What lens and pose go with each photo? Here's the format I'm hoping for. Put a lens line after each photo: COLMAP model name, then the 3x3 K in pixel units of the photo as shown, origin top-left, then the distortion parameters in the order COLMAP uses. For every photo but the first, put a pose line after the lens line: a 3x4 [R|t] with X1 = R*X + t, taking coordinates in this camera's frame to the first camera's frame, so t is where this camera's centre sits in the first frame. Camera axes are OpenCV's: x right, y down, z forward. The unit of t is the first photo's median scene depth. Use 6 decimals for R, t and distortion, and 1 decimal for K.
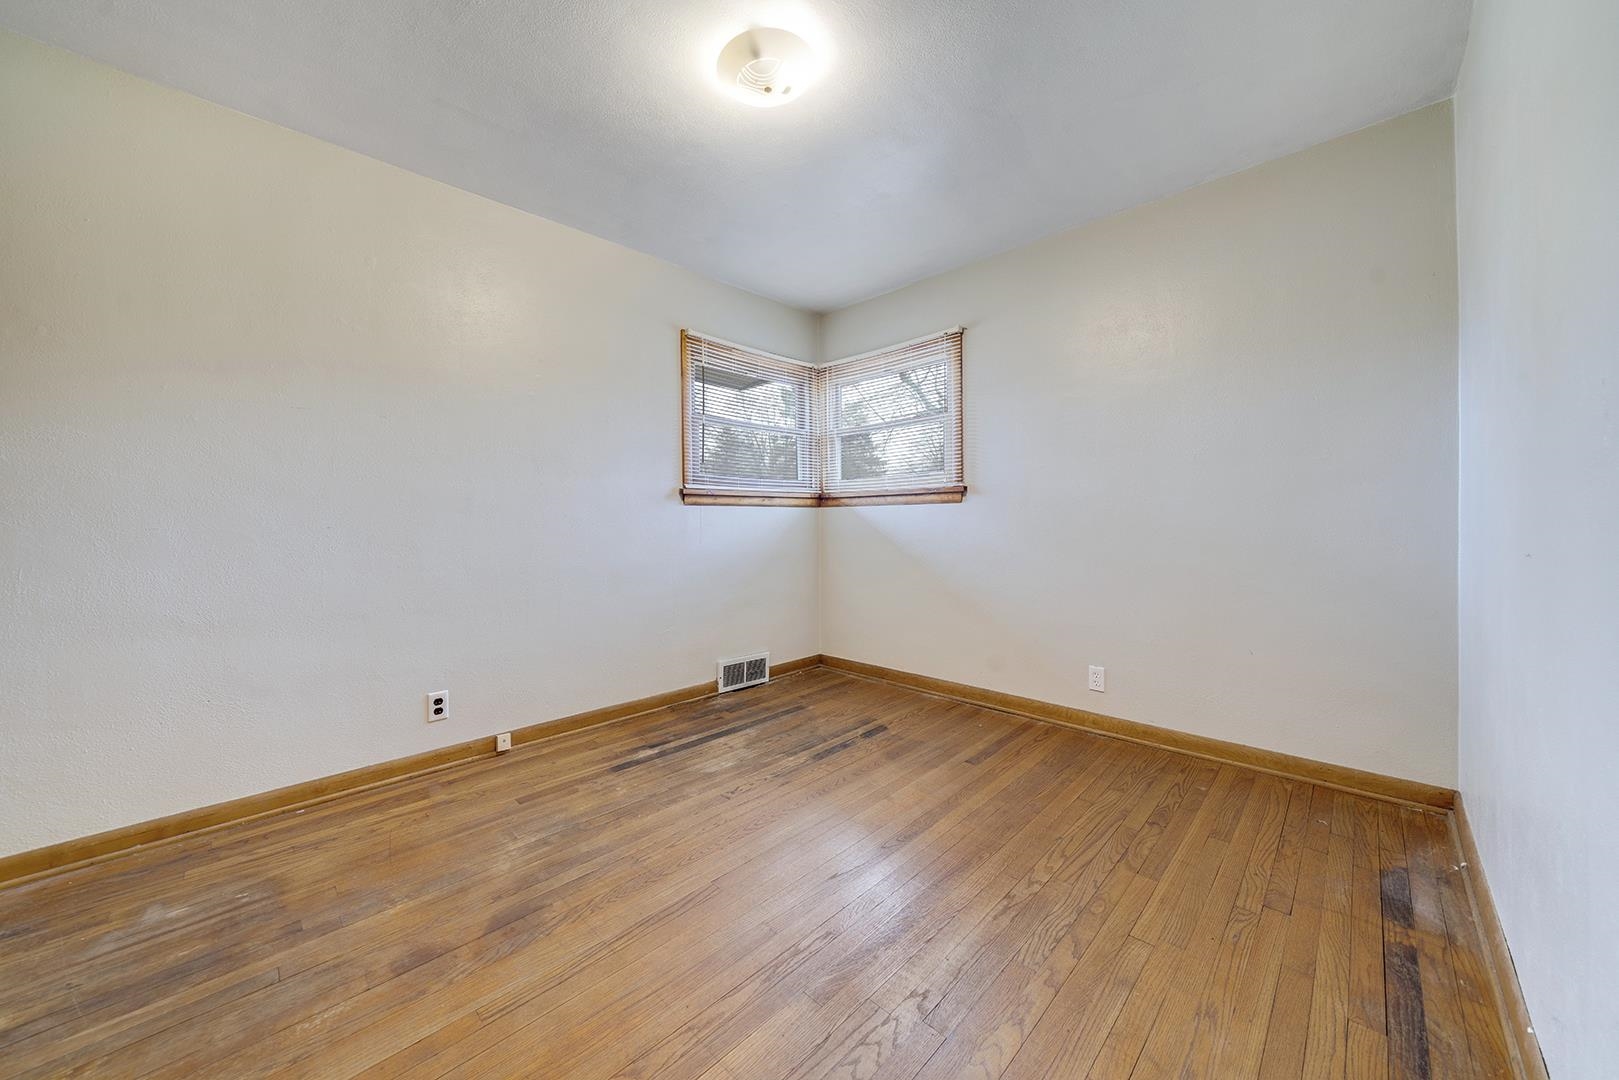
lens RADIAL K [[573.4, 0, 811.7], [0, 573.4, 526.8], [0, 0, 1]] dist [-0.009999, 0.000163]
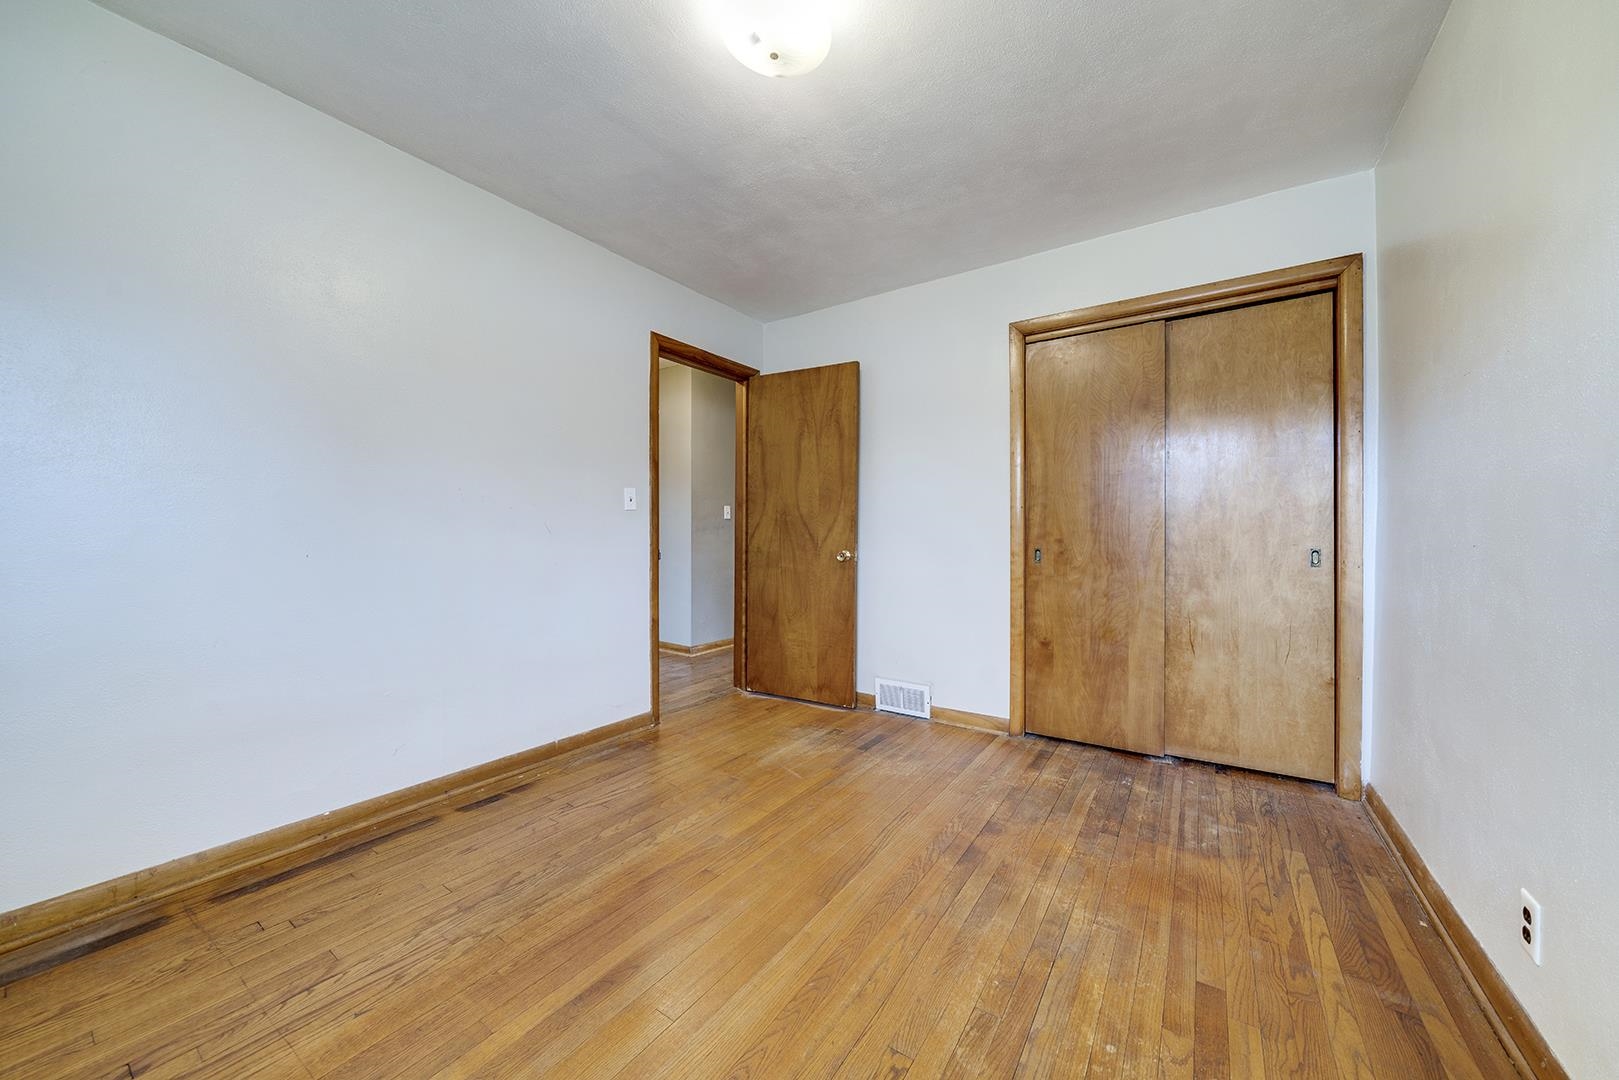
lens RADIAL K [[573.4, 0, 806.5], [0, 573.4, 532.8], [0, 0, 1]] dist [-0.009999, 0.000163]
pose [[-0.984883, 0.002130, -0.173208, 0.034718], [-0.001176, 0.999819, 0.018982, -0.033316], [0.173217, 0.018899, -0.984702, 1.869236]]
